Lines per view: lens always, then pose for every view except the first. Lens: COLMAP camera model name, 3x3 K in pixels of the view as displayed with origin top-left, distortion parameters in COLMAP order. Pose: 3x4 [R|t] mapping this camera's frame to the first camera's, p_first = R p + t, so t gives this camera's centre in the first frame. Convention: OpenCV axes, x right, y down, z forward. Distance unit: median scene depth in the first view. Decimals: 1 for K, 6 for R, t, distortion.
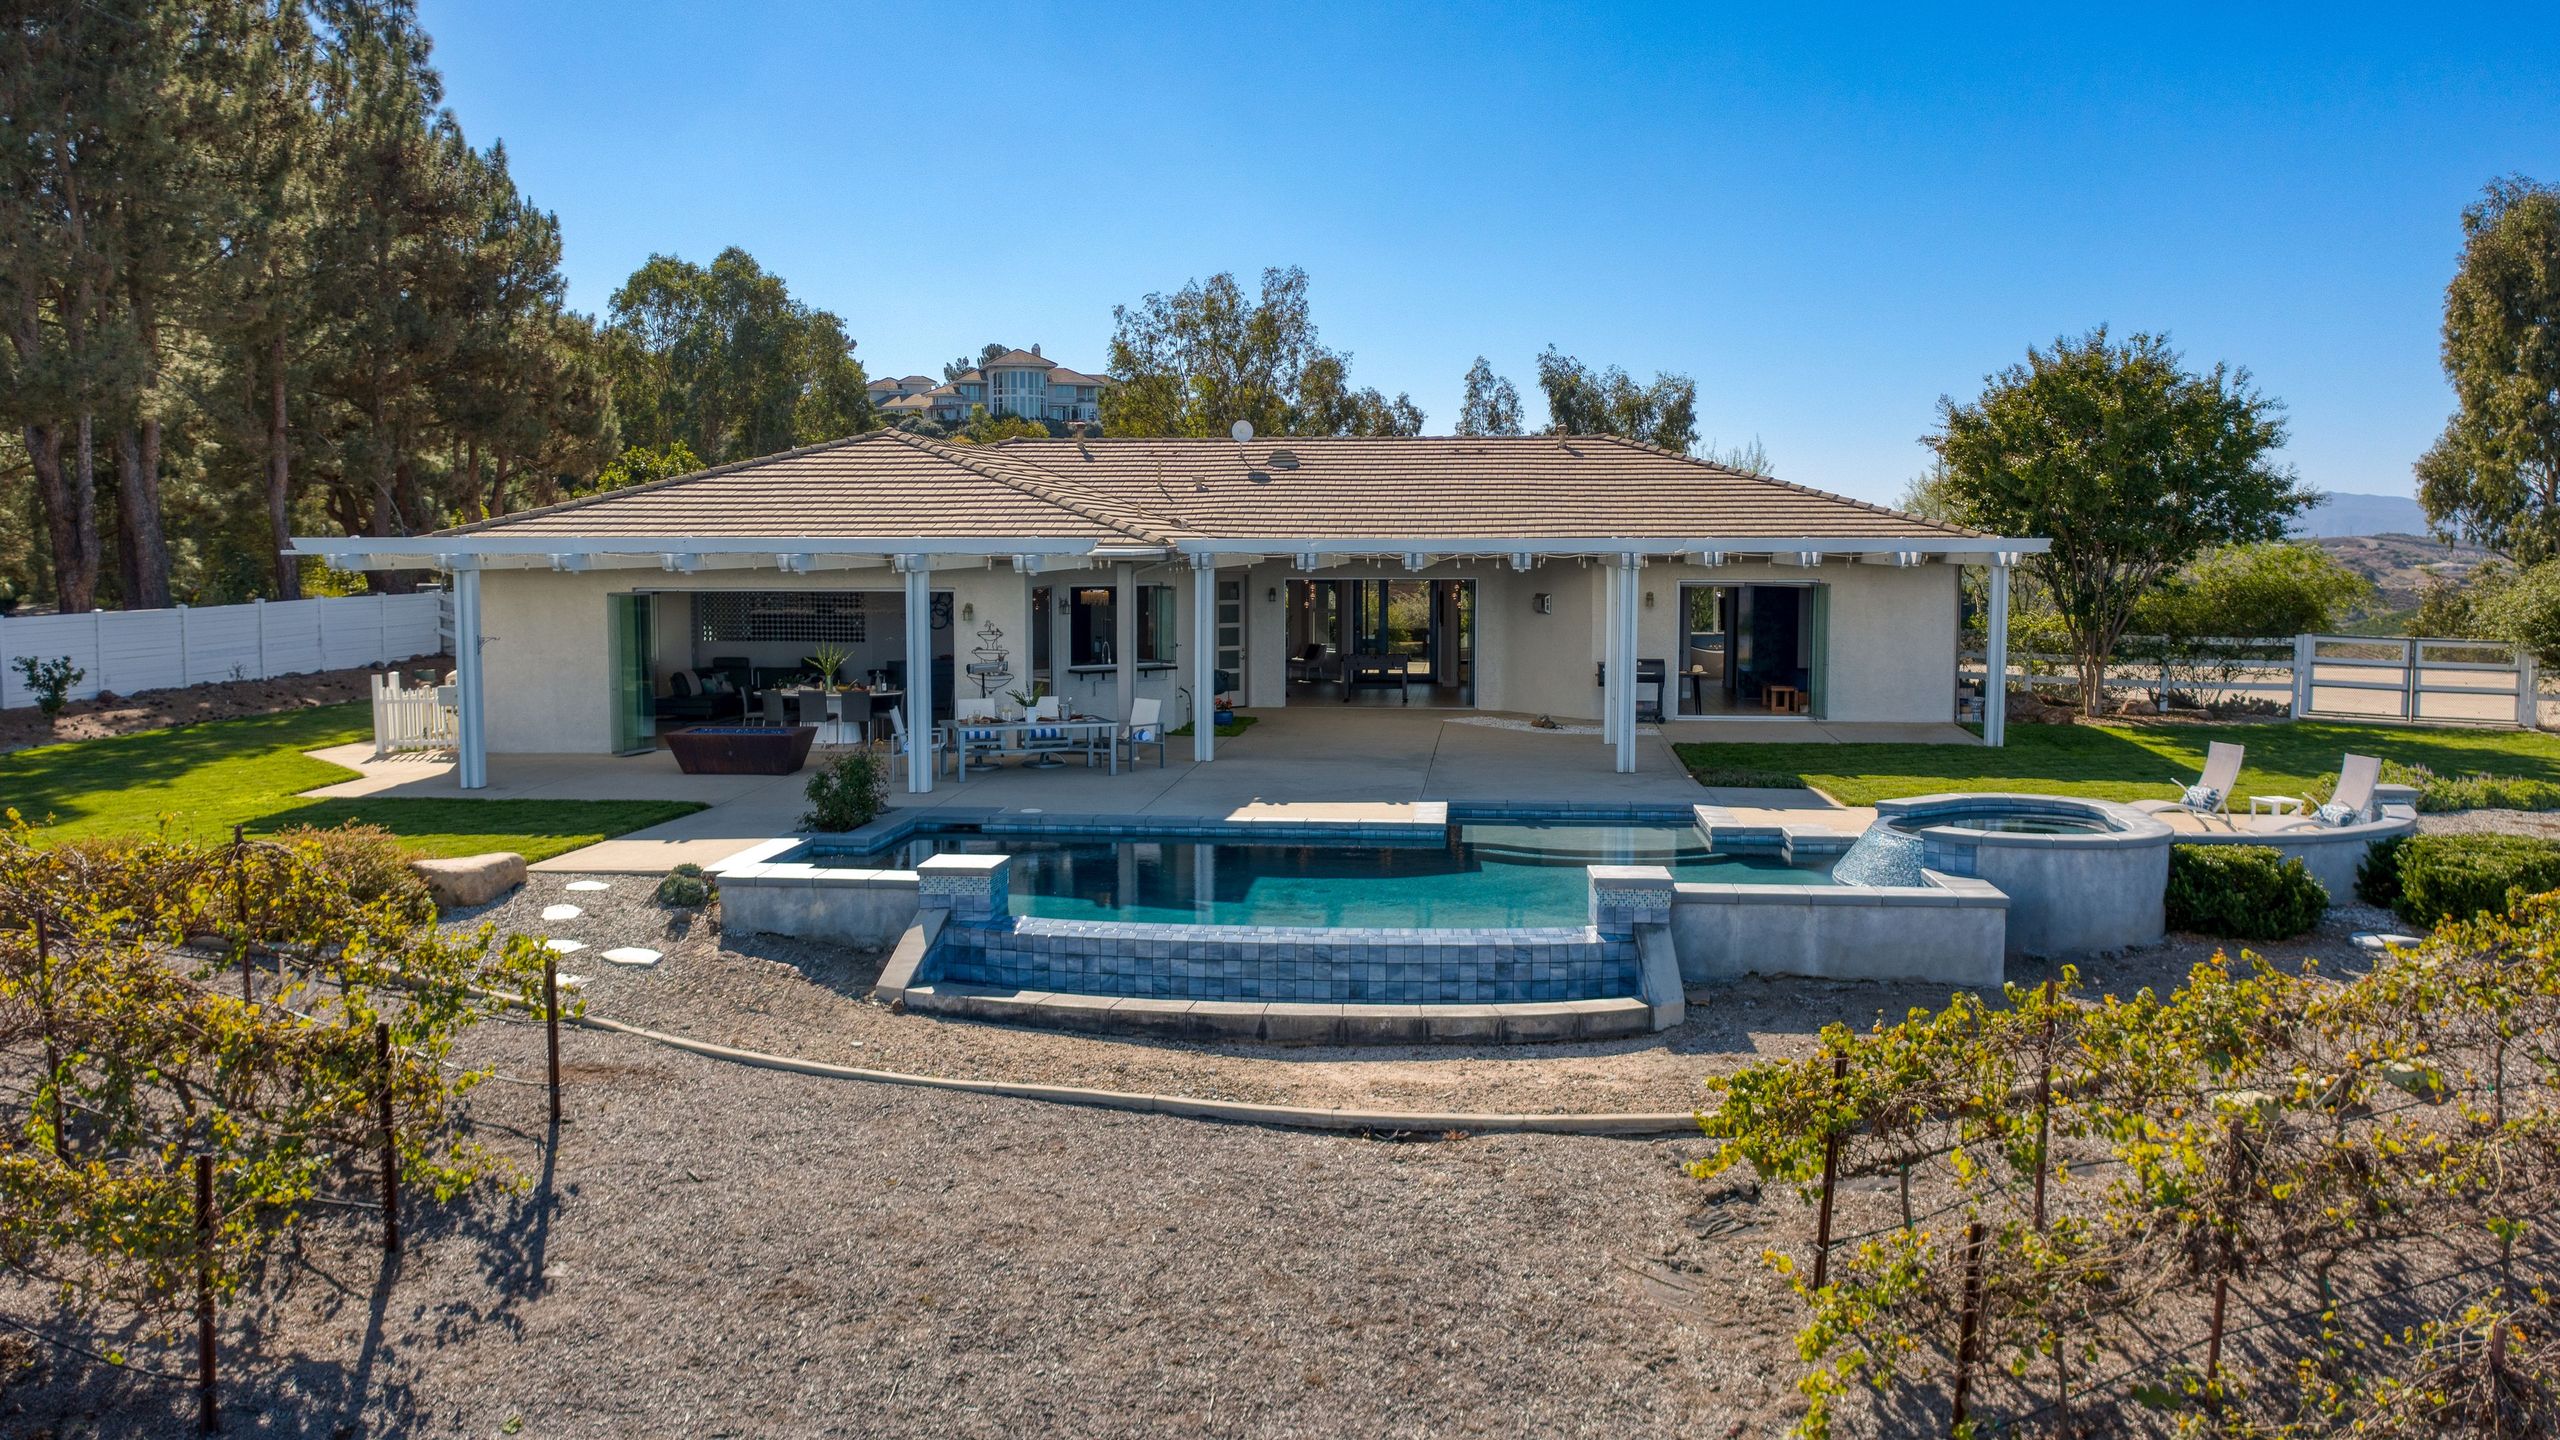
lens RADIAL K [[2030.3, 0, 1276.4], [0, 2030.3, 742.0], [0, 0, 1]] dist [-0.004352, 0.012796]
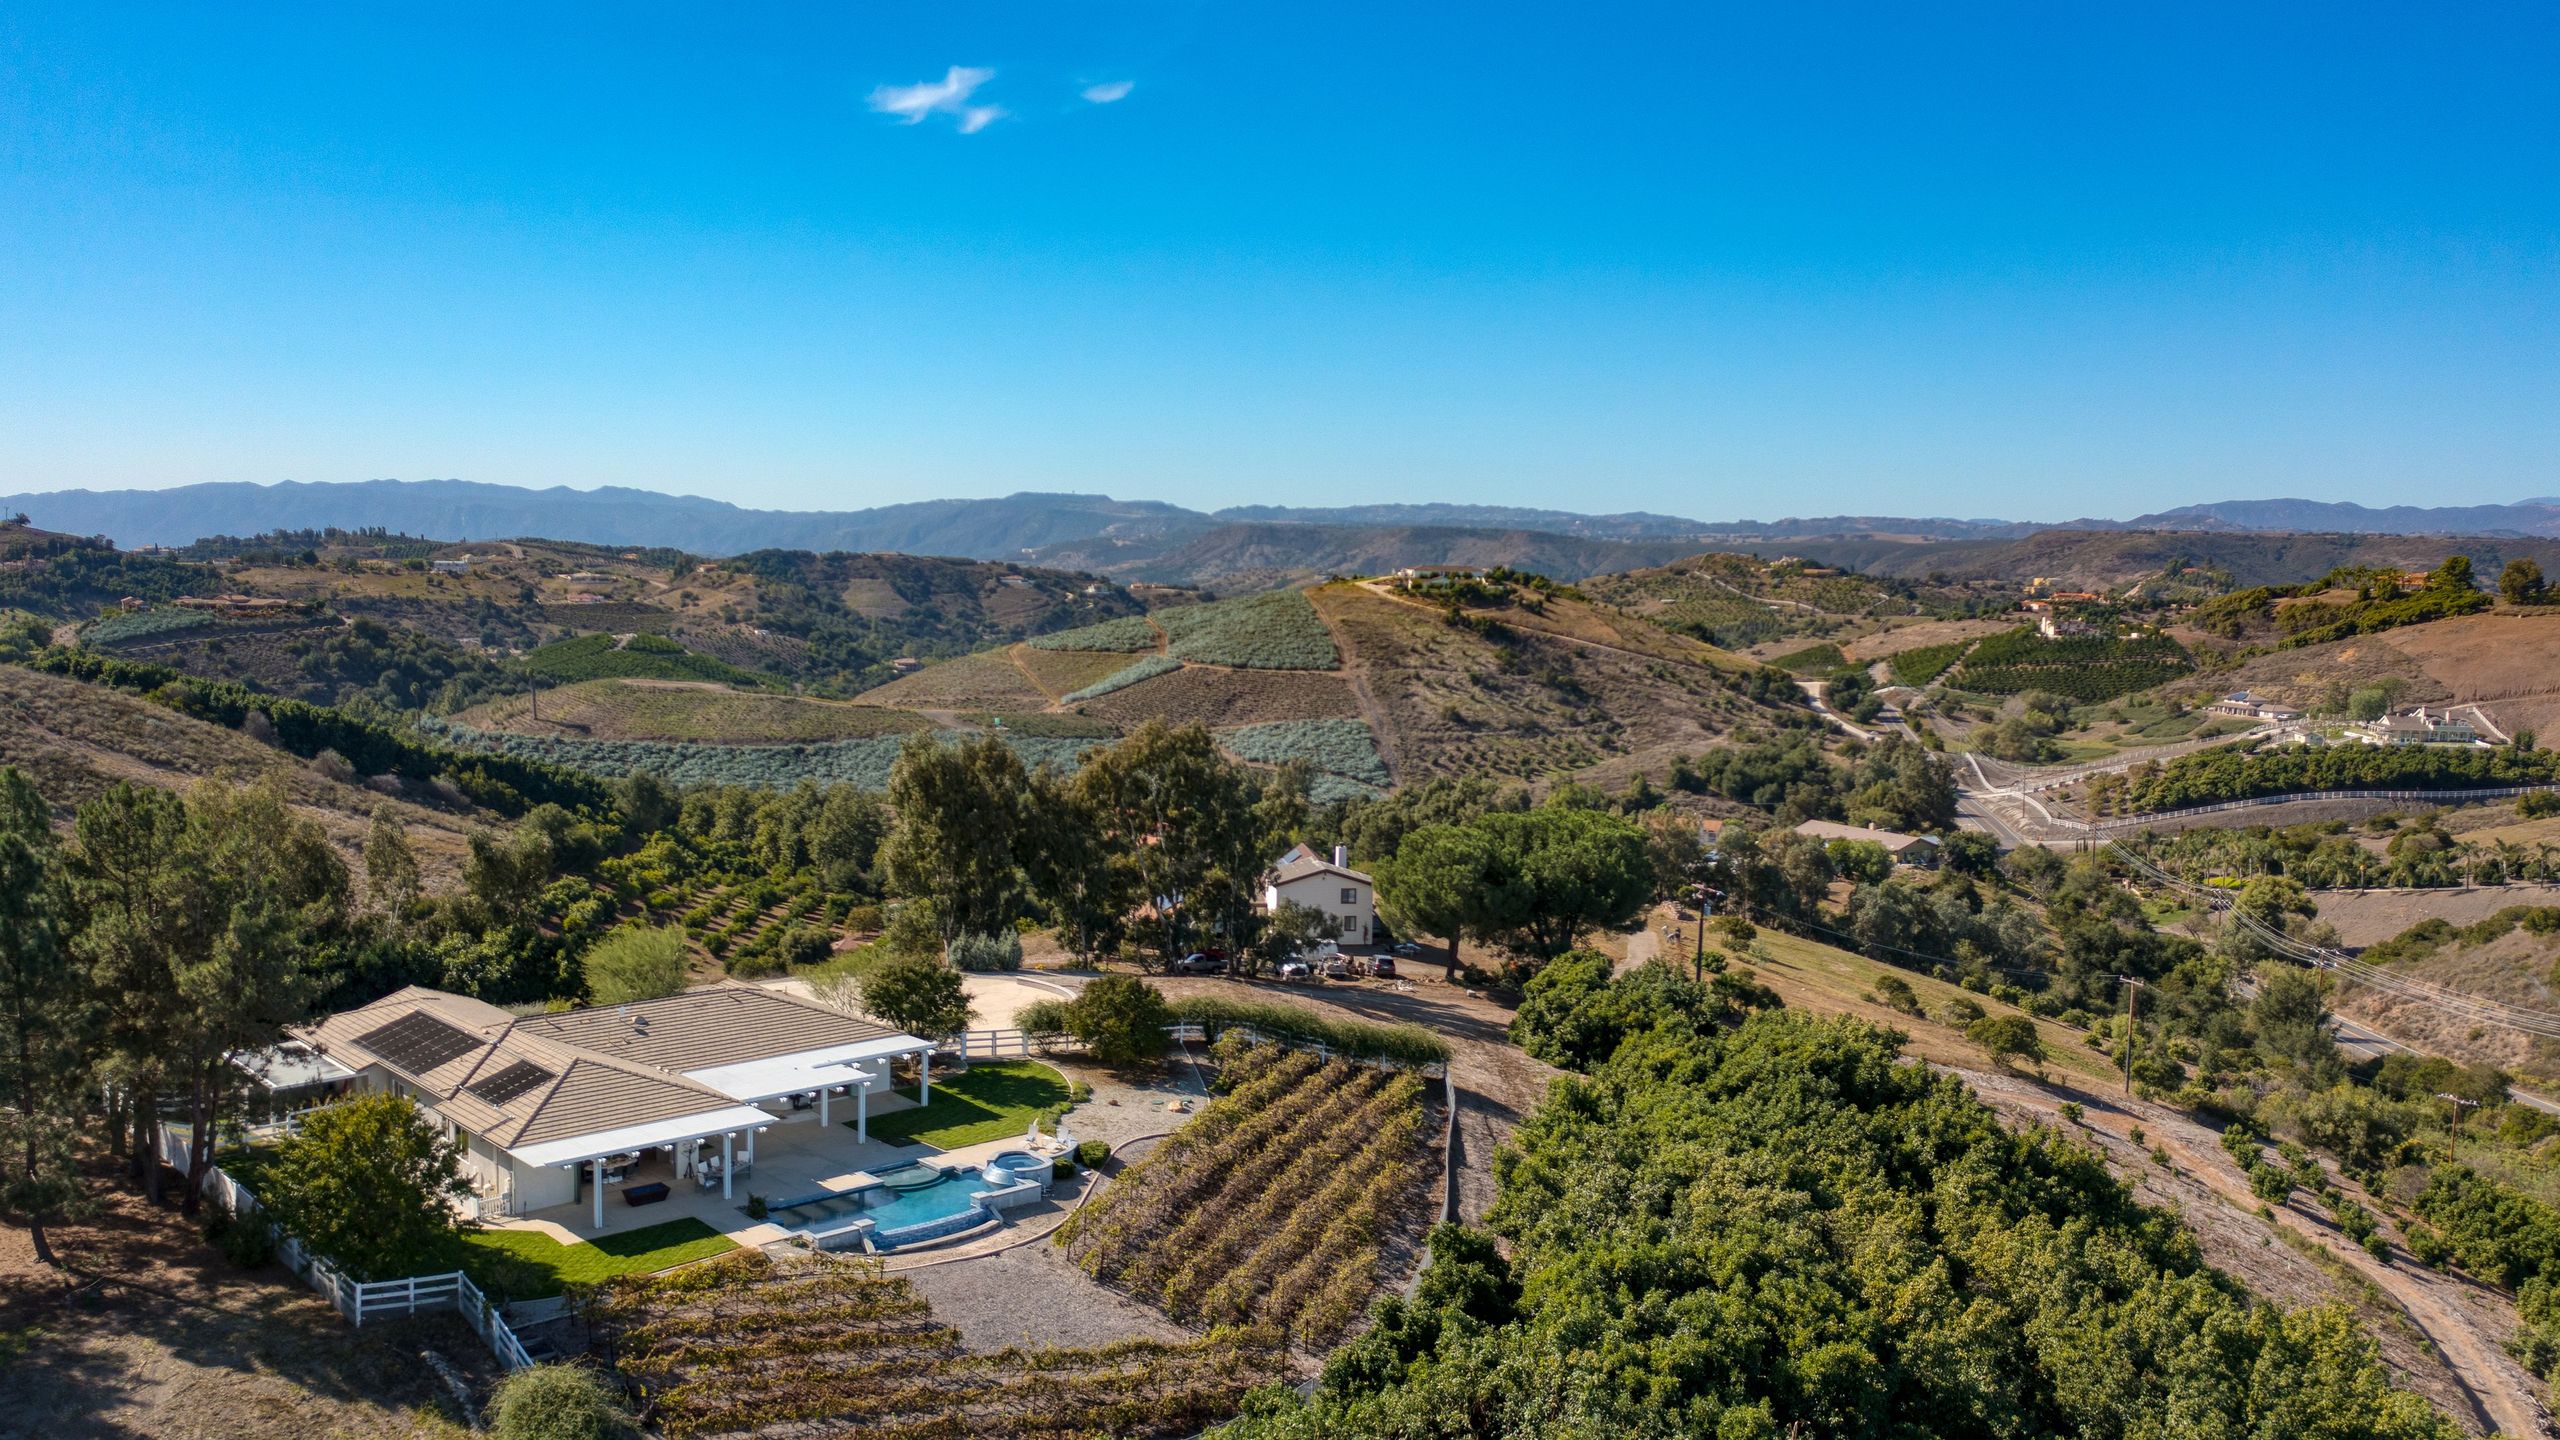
lens RADIAL K [[2030.3, 0, 1285.1], [0, 2030.3, 720.3], [0, 0, 1]] dist [-0.004352, 0.012796]
pose [[0.653205, -0.044257, 0.755886, -1.643167], [0.049373, 0.998655, 0.015805, -0.612595], [-0.755569, 0.026996, 0.654512, -1.540714]]
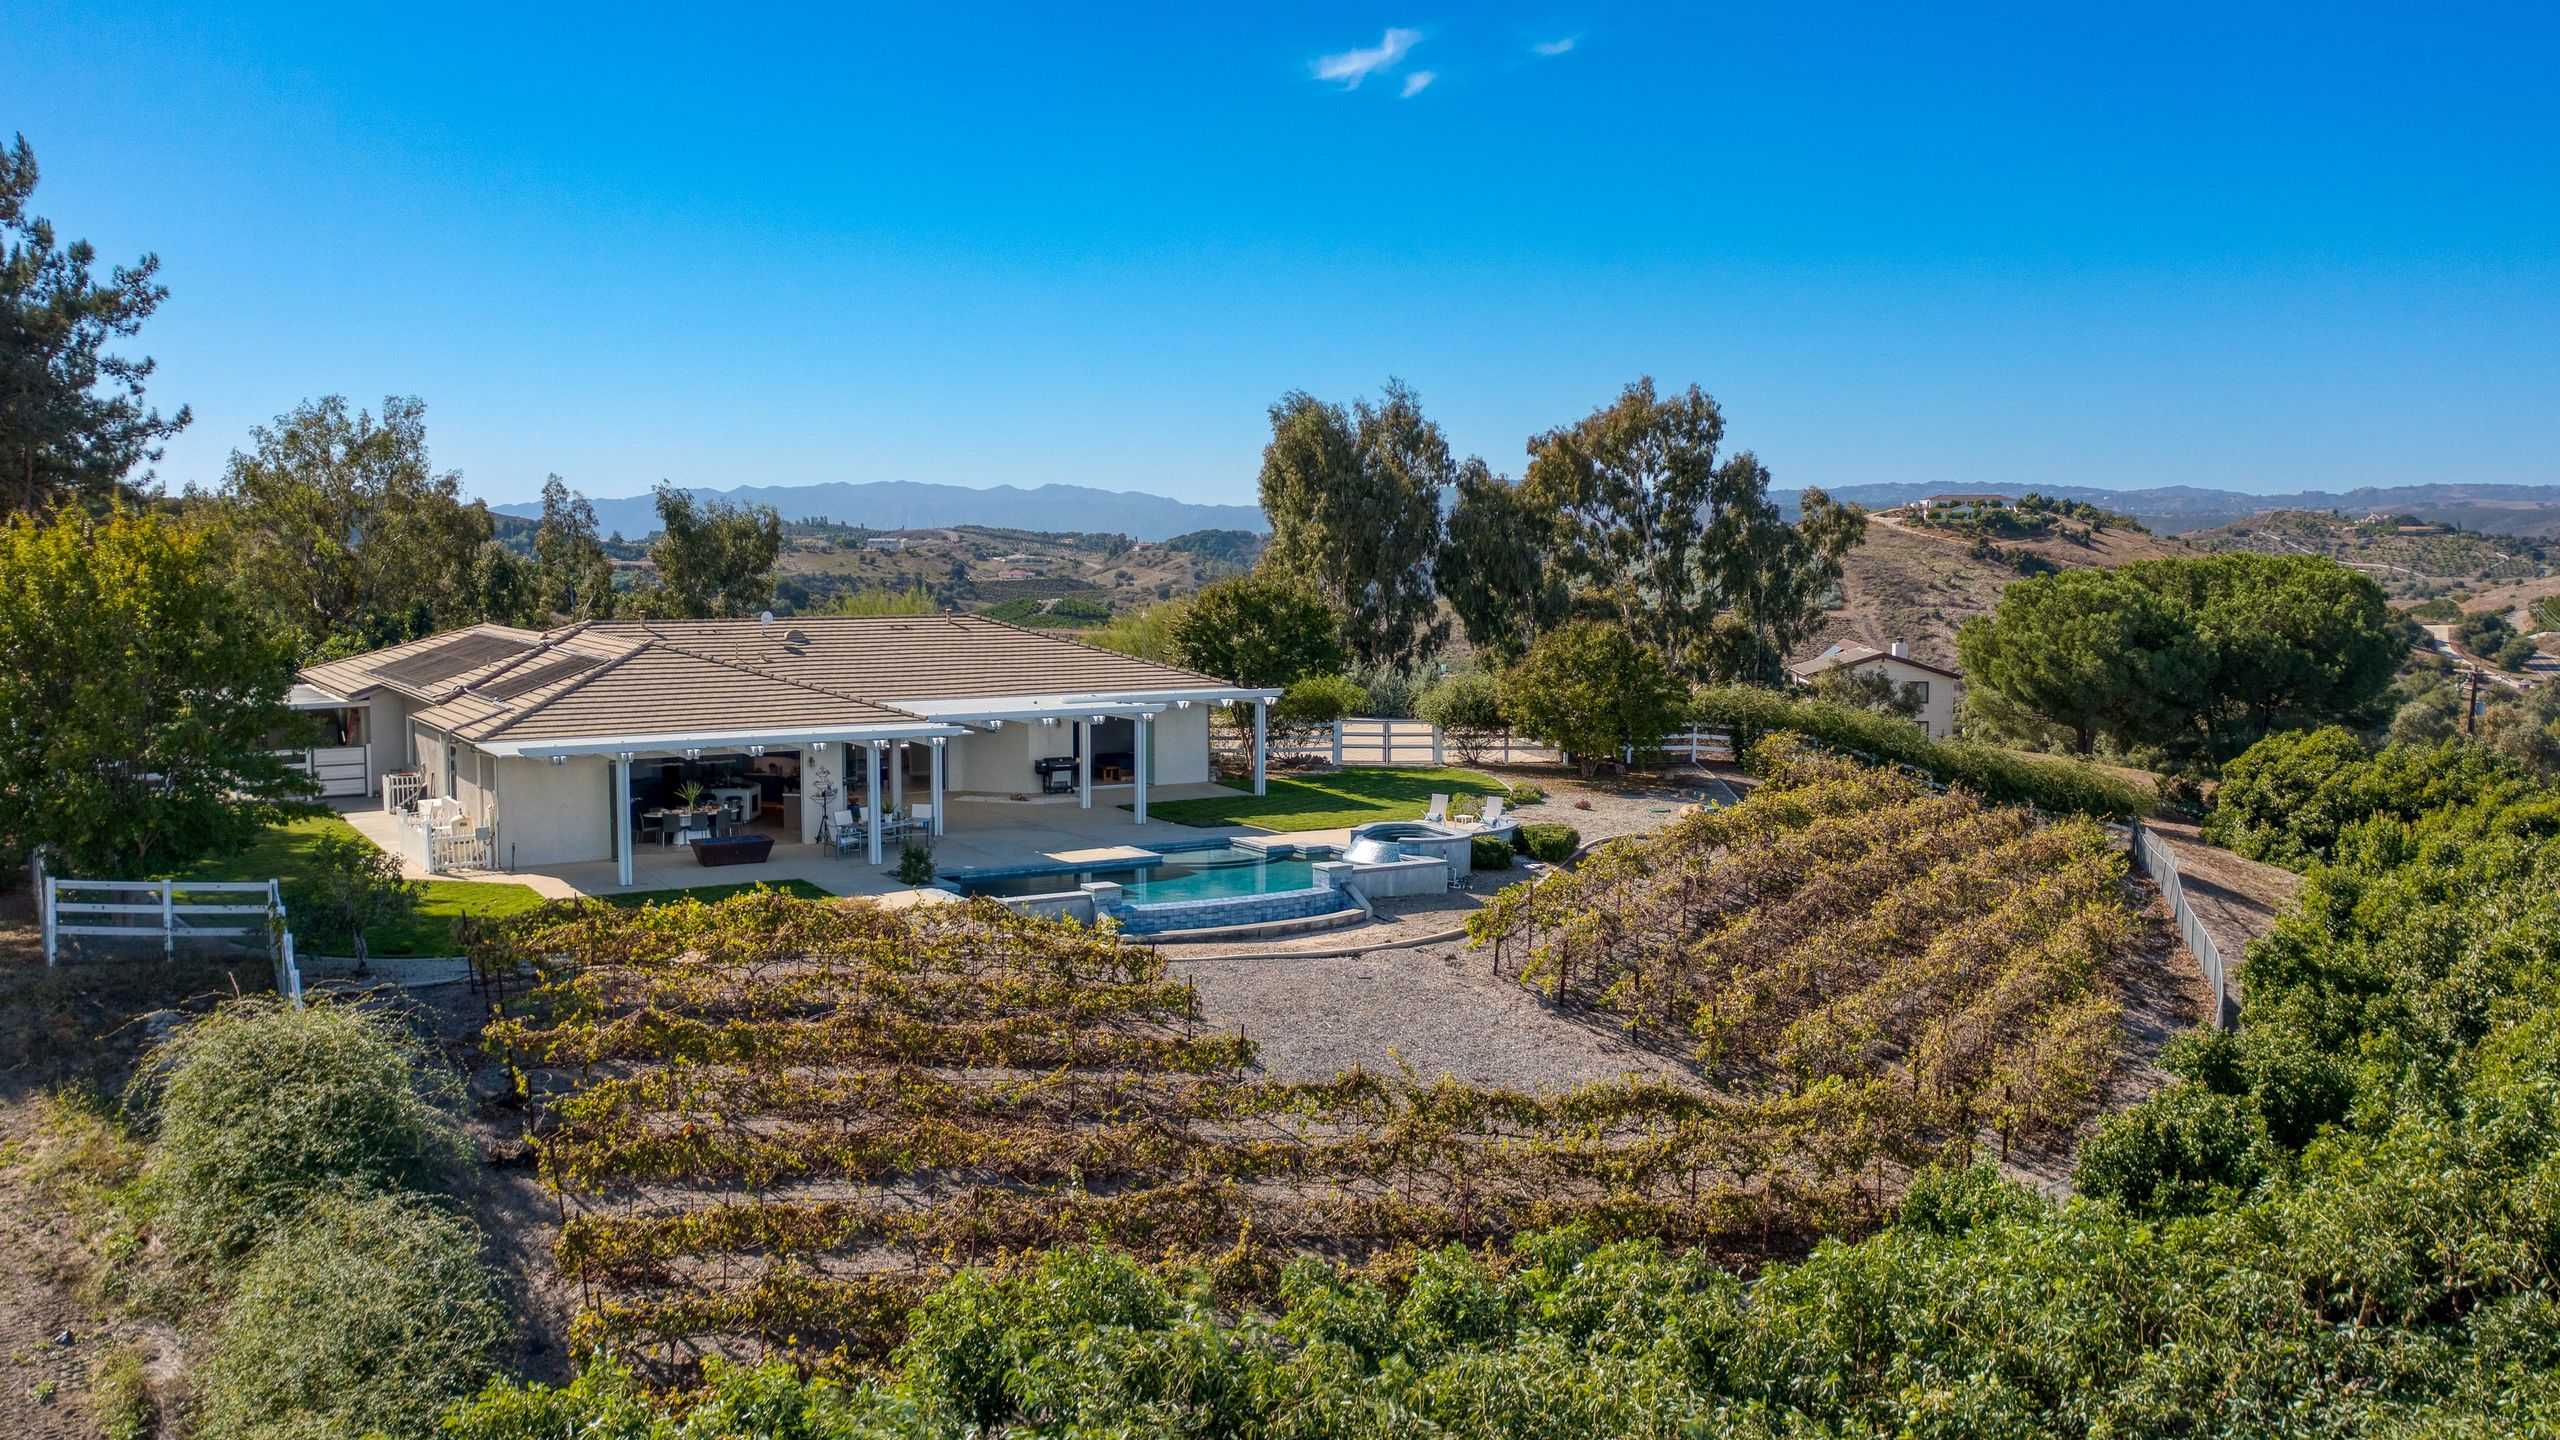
lens RADIAL K [[2209.2, 0, 1288.2], [0, 2209.2, 718.6], [0, 0, 1]] dist [-0.003663, 0.005591]
pose [[0.798556, -0.048441, 0.599968, -0.847300], [0.056625, 0.998382, 0.005241, -0.076696], [-0.599251, 0.029788, 0.800007, -0.678612]]
